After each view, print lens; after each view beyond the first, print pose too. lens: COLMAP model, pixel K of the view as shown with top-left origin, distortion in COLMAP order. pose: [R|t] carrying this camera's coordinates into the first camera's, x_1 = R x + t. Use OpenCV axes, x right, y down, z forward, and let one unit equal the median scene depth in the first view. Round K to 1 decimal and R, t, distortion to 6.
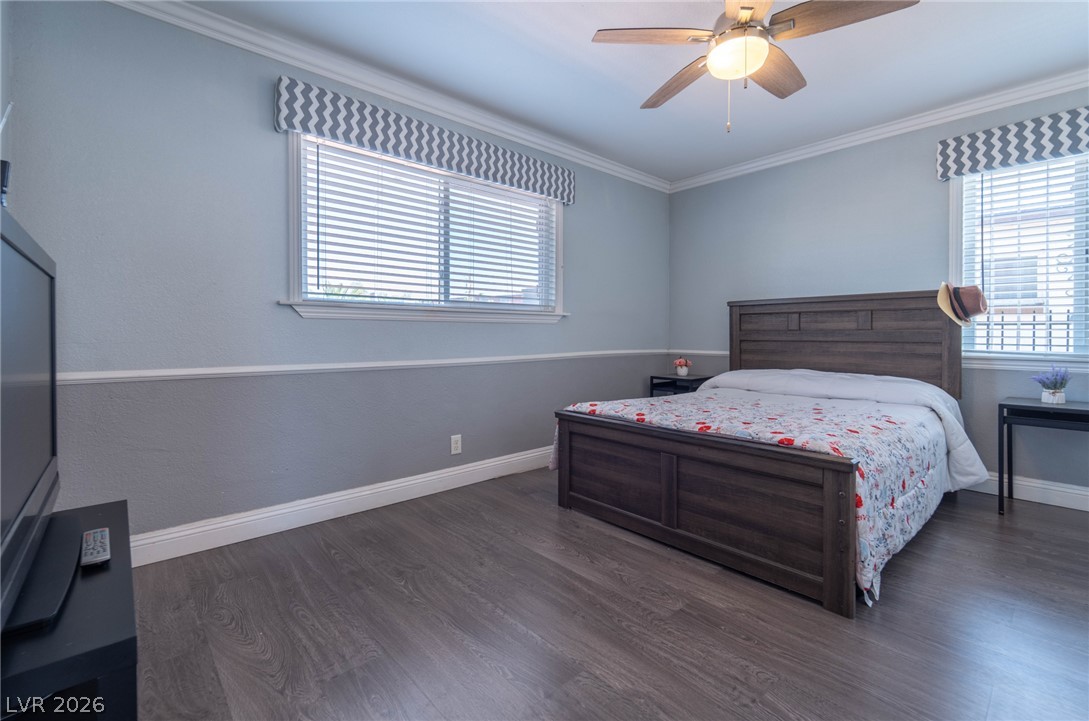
lens RADIAL K [[474.3, 0, 541.0], [0, 474.3, 335.8], [0, 0, 1]] dist [-0.000441, -0.000100]
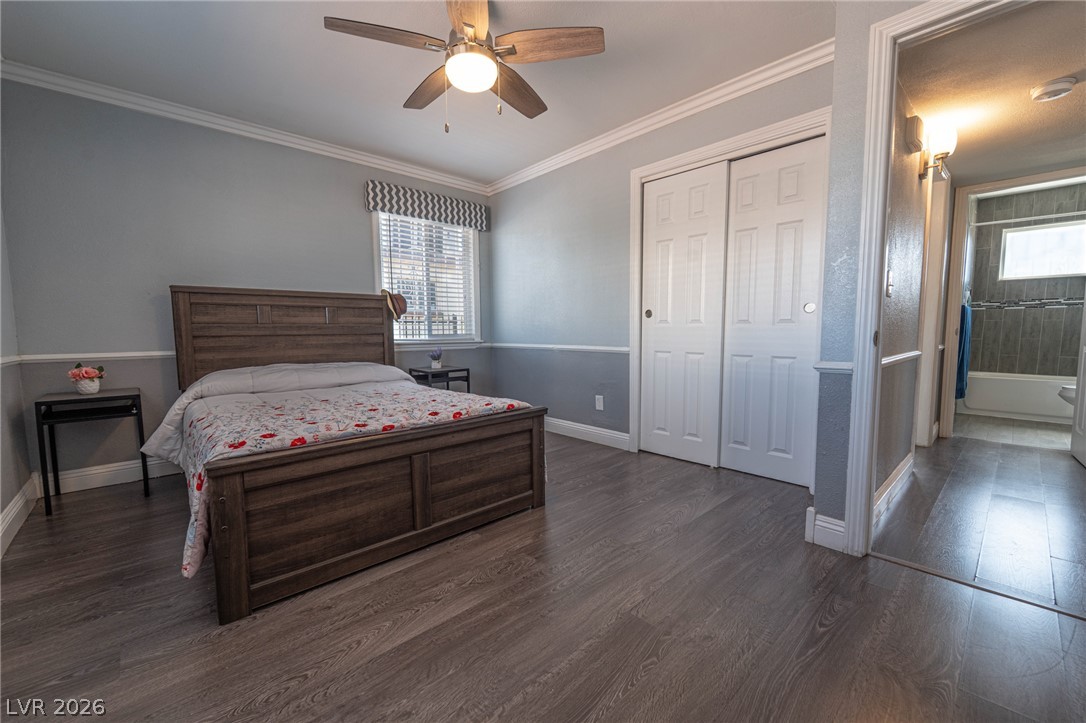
lens RADIAL K [[439.1, 0, 543.2], [0, 439.1, 364.7], [0, 0, 1]] dist [-0.003949, -0.000451]
pose [[-0.015877, -0.081805, 0.996522, -0.436386], [0.009363, 0.996592, 0.081960, 0.003378], [-0.999830, 0.010632, -0.015056, 0.572716]]
